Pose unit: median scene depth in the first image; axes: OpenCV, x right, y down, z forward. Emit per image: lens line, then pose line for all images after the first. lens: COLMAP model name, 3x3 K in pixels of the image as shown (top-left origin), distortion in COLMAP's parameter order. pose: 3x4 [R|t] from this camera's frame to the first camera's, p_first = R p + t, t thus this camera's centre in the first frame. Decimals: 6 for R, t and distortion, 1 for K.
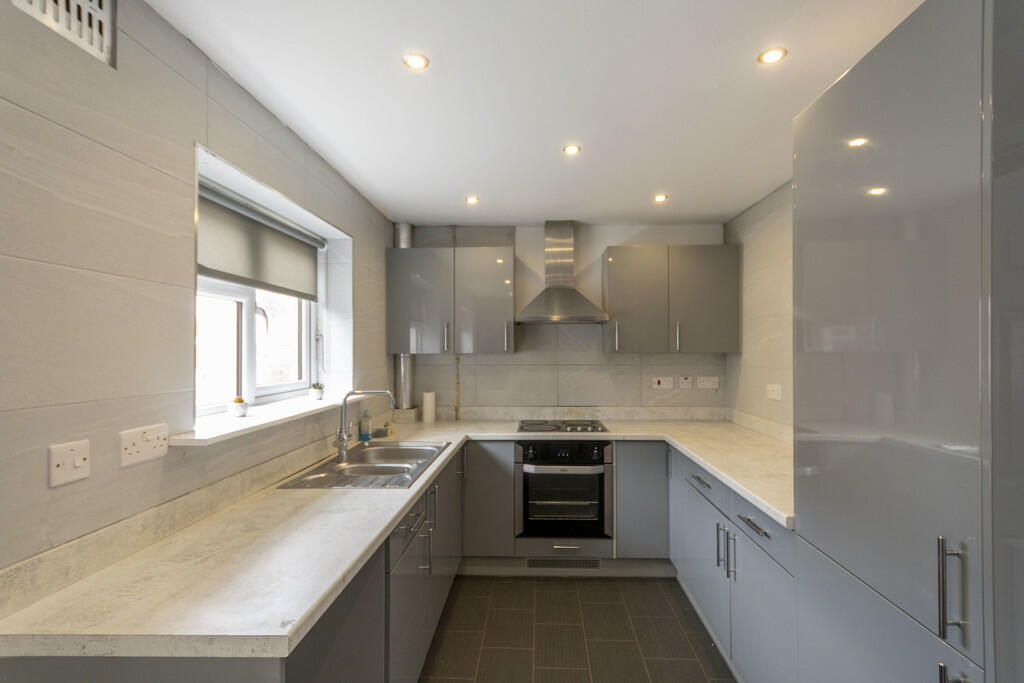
lens RADIAL K [[471.7, 0, 516.7], [0, 471.7, 347.9], [0, 0, 1]] dist [0.003559, 0.000869]
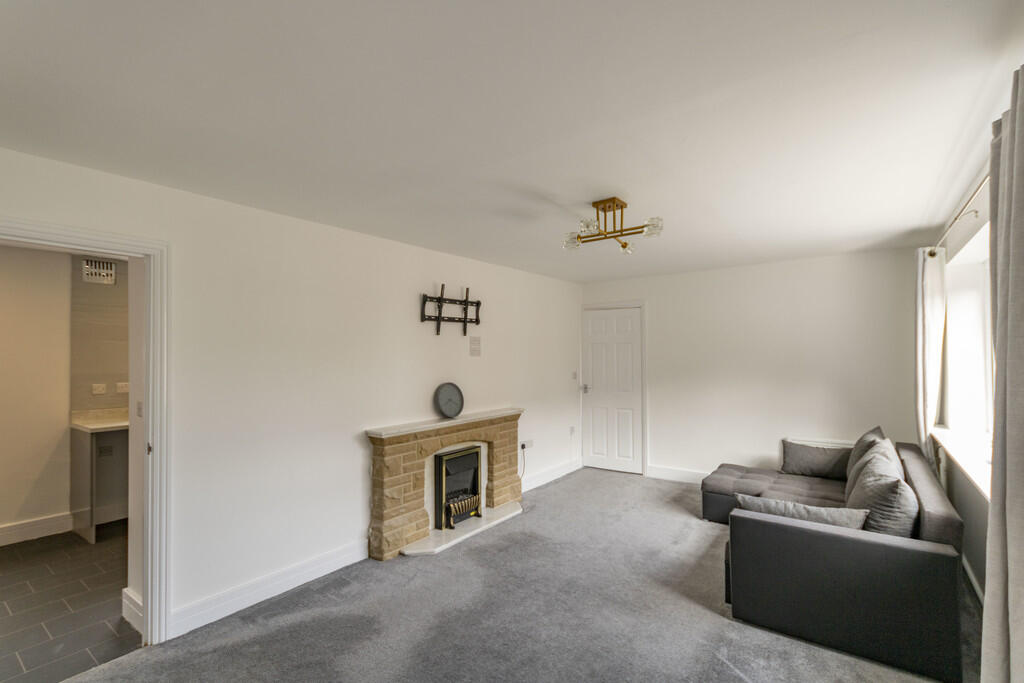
lens RADIAL K [[471.7, 0, 516.7], [0, 471.7, 347.9], [0, 0, 1]] dist [0.003559, 0.000869]
pose [[0.834224, -0.007724, -0.551372, 1.542550], [0.004071, 0.999961, -0.007850, -0.022518], [0.551411, 0.004304, 0.834223, -0.142154]]
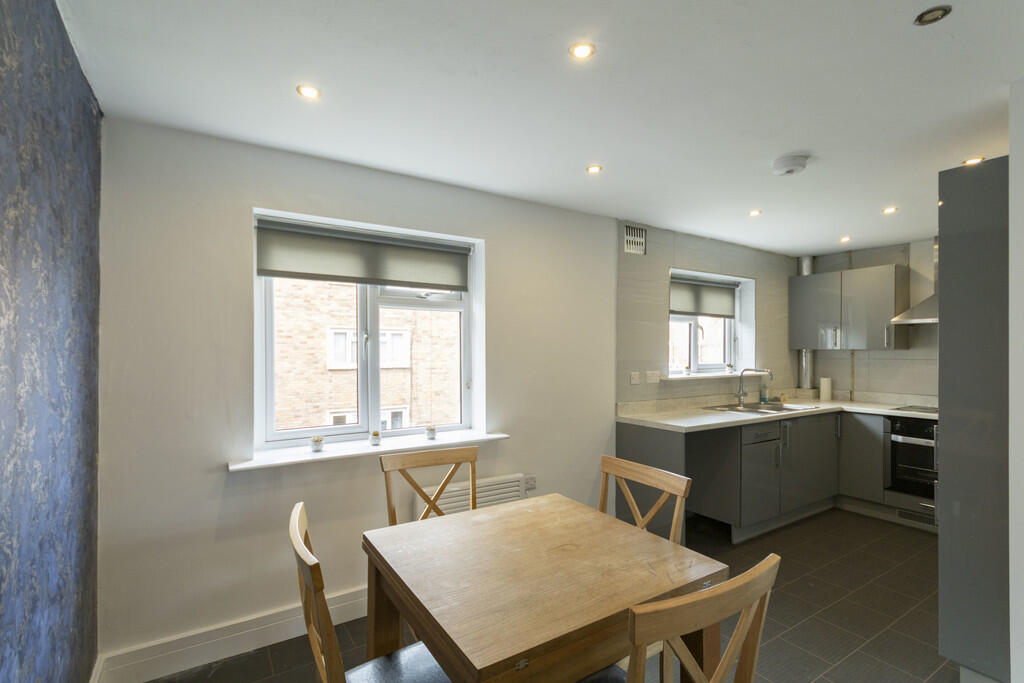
lens RADIAL K [[471.7, 0, 516.7], [0, 471.7, 347.9], [0, 0, 1]] dist [0.003559, 0.000869]
pose [[0.574799, 0.002200, -0.818291, 0.492703], [-0.001008, 0.999998, 0.001980, 0.006741], [0.818294, -0.000314, 0.574800, -0.603544]]
